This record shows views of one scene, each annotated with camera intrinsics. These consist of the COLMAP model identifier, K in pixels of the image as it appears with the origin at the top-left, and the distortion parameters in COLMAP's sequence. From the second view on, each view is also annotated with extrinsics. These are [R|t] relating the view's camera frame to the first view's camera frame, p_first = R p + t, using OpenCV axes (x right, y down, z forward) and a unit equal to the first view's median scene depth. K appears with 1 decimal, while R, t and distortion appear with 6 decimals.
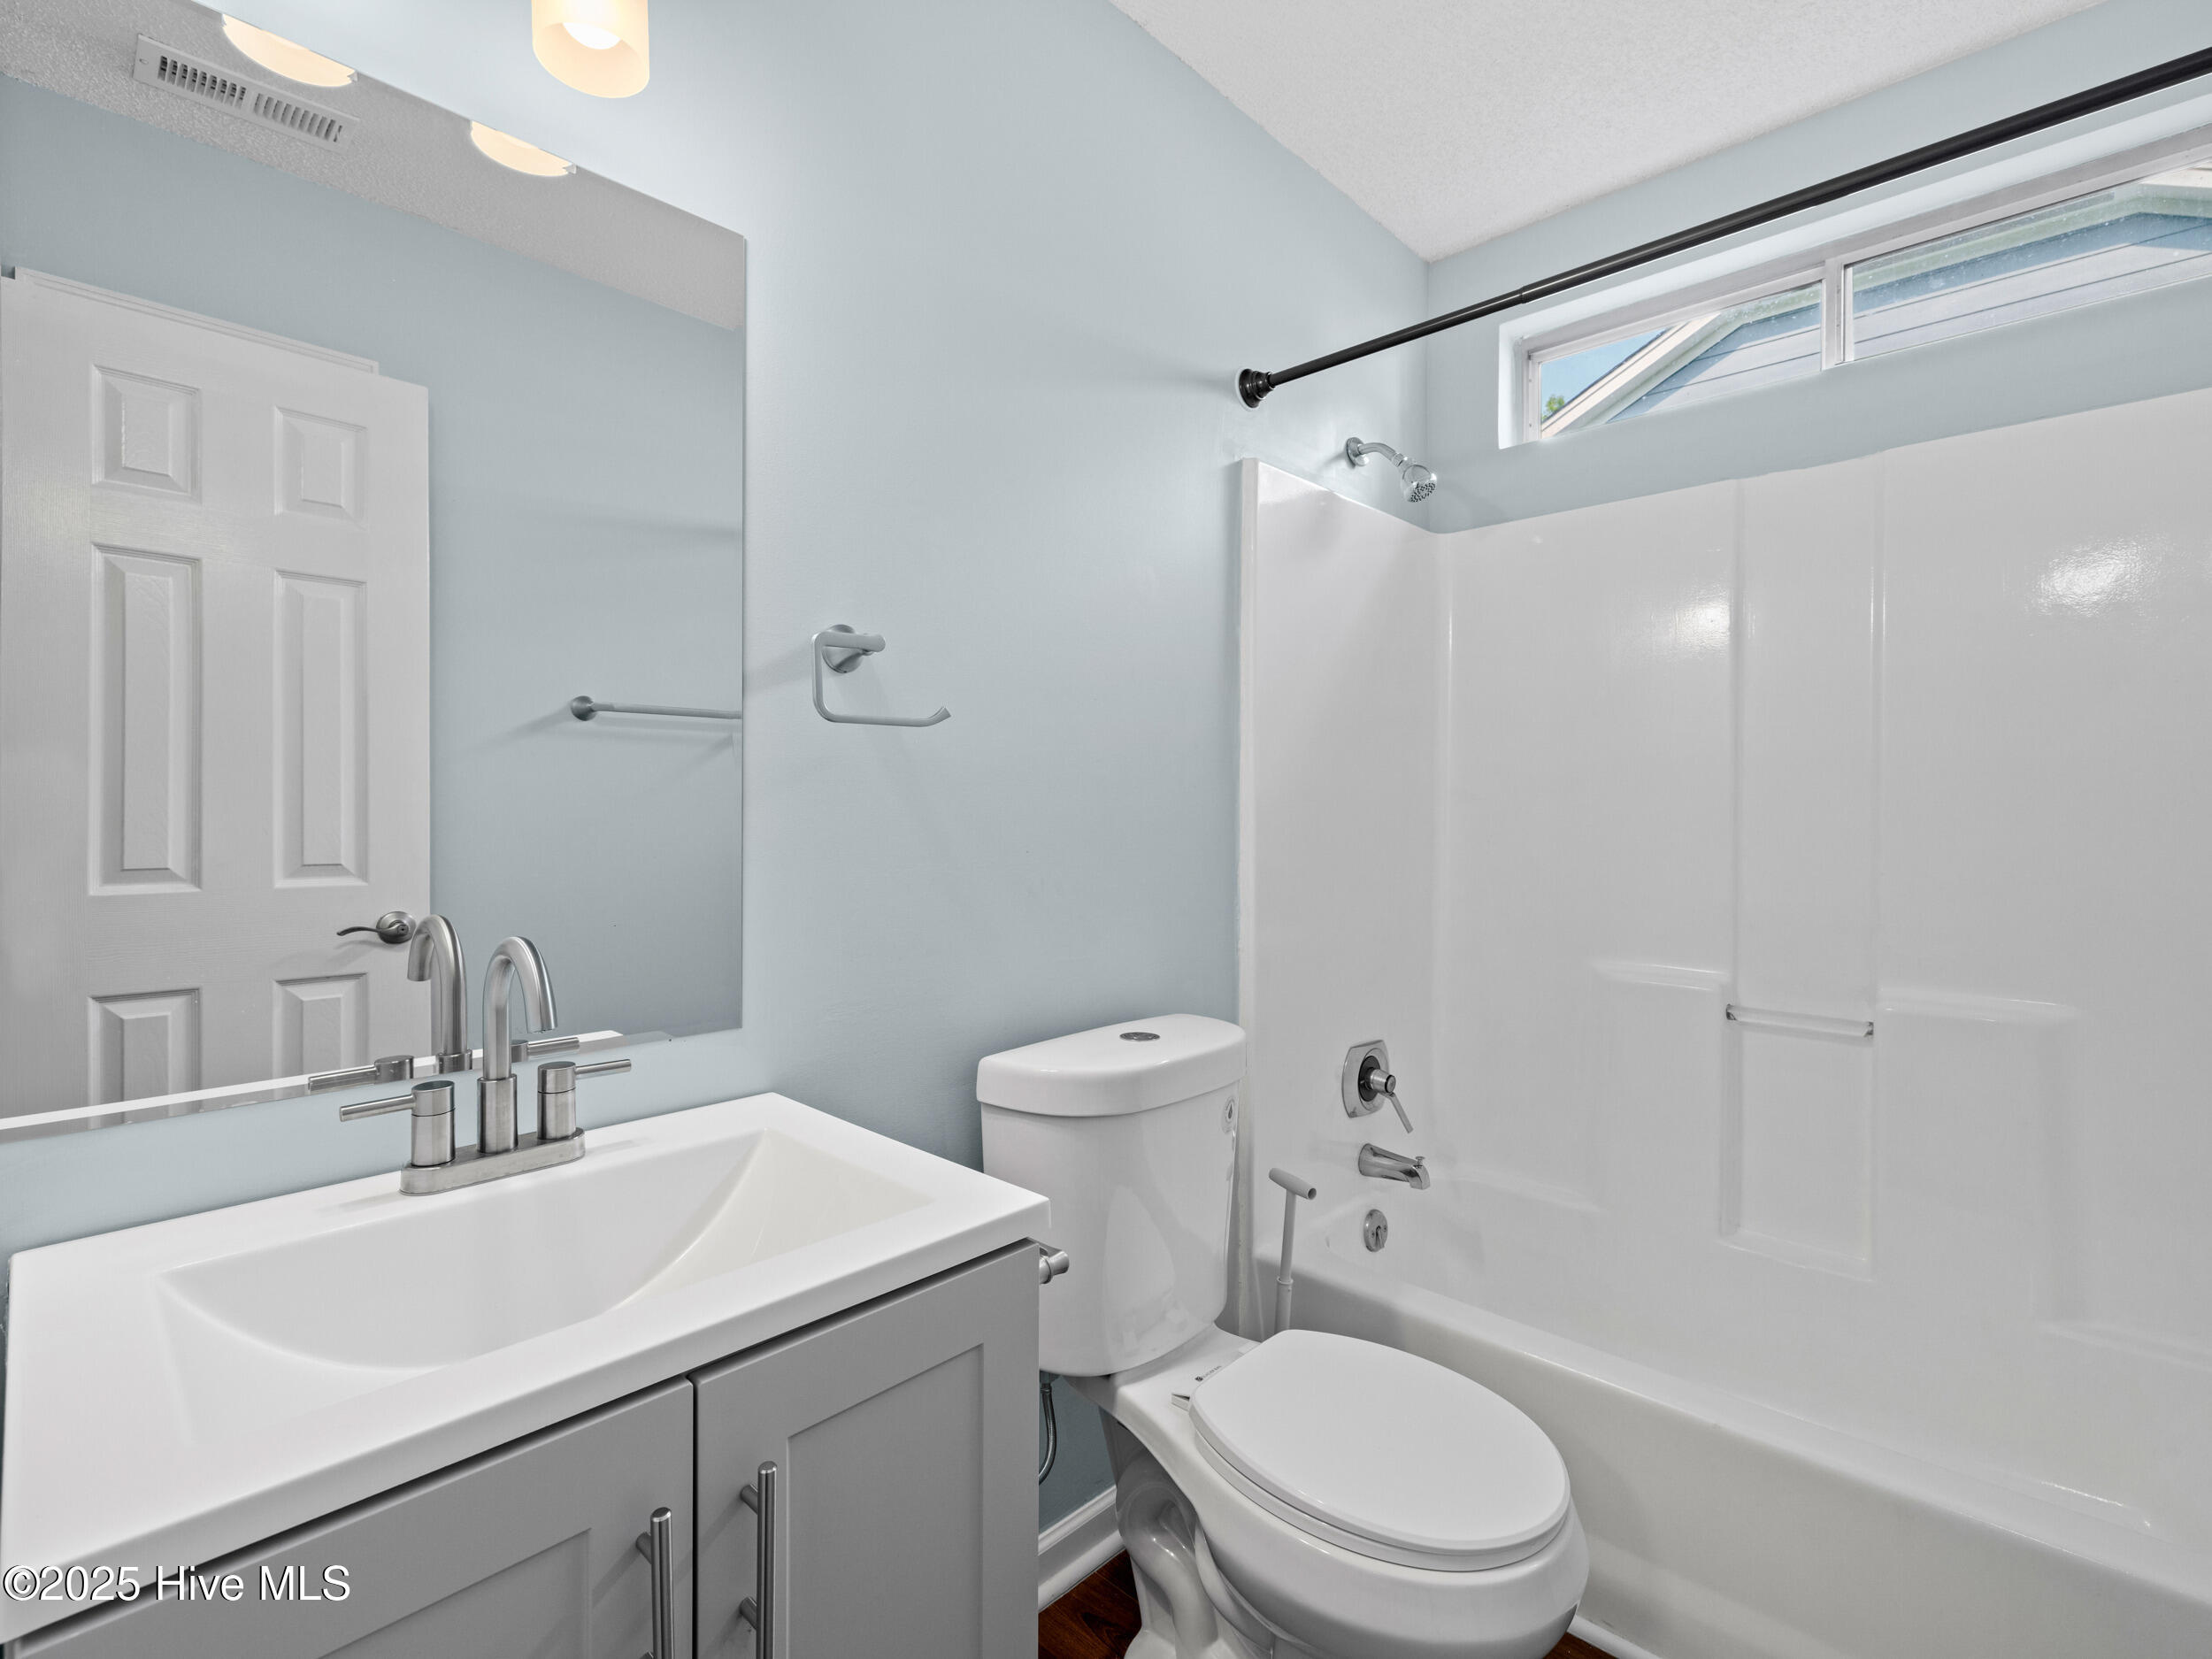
lens RADIAL K [[1025.6, 0, 1111.0], [0, 1025.6, 825.4], [0, 0, 1]] dist [0.001274, 0.000188]
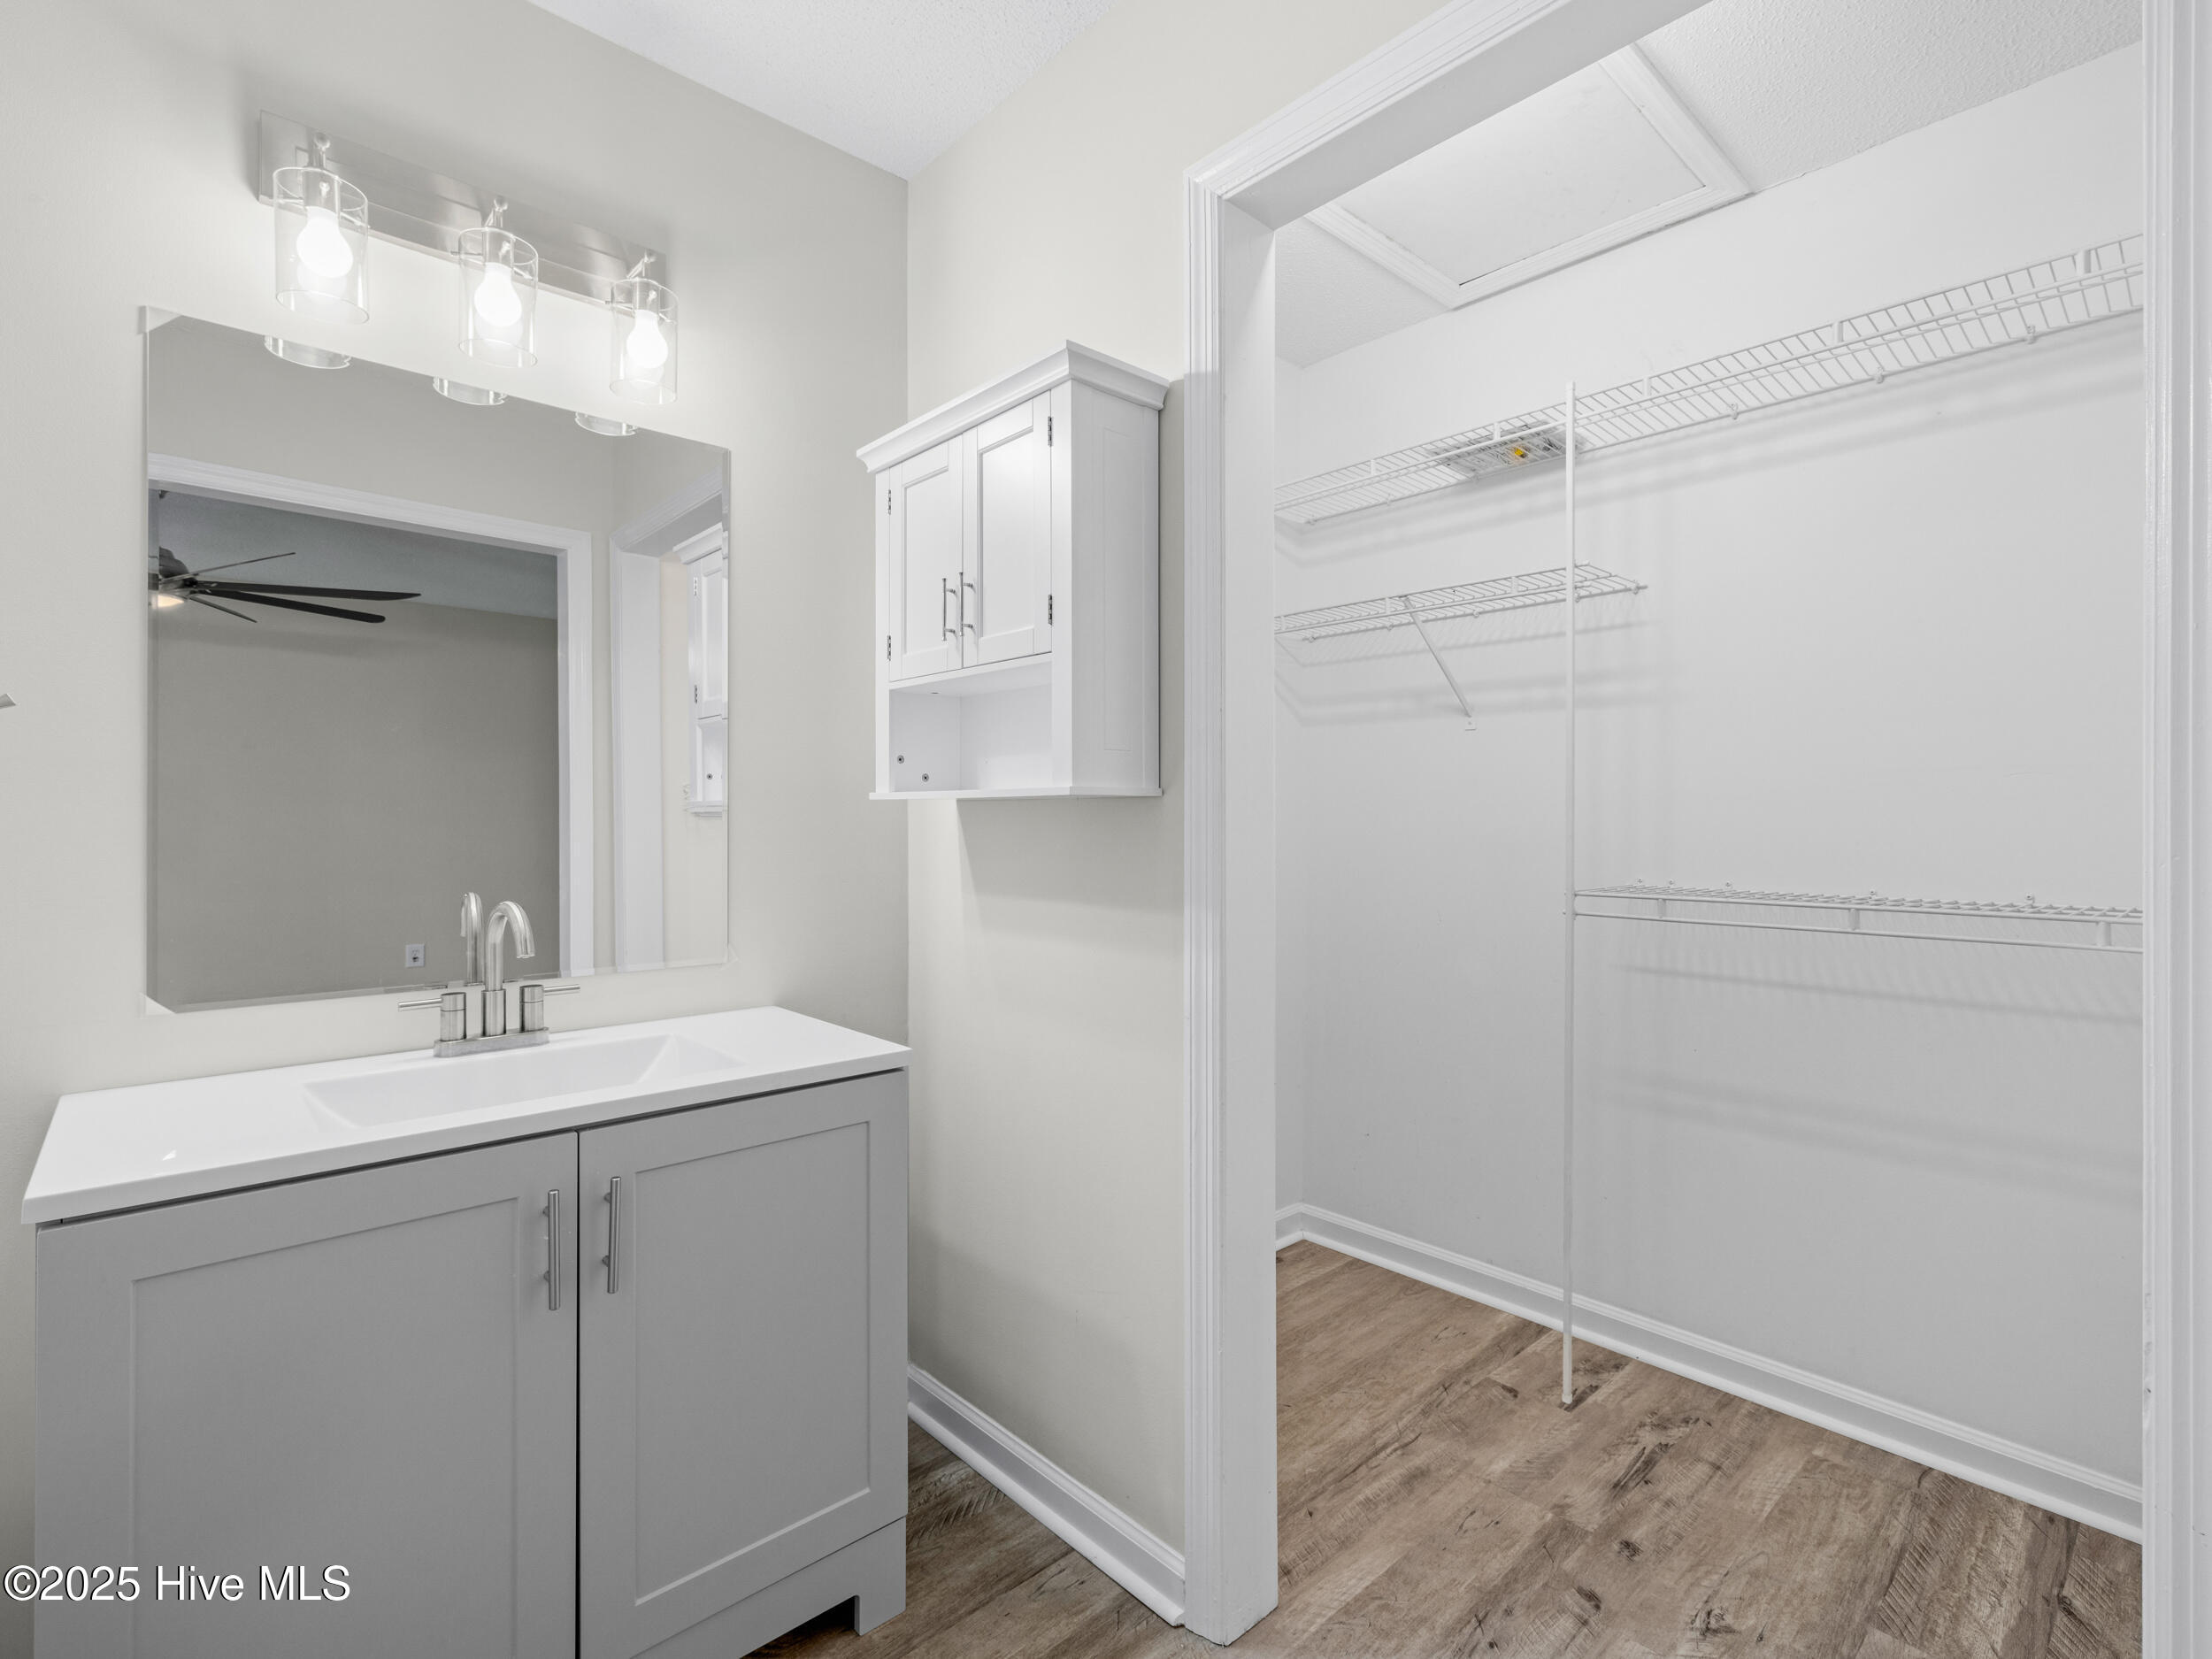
lens RADIAL K [[1025.6, 0, 1105.0], [0, 1025.6, 823.1], [0, 0, 1]] dist [0.001274, 0.000188]
pose [[0.998600, -0.001304, -0.052887, 0.449568], [0.000480, 0.999878, -0.015598, 0.008959], [0.052901, 0.015551, 0.998479, -0.565367]]
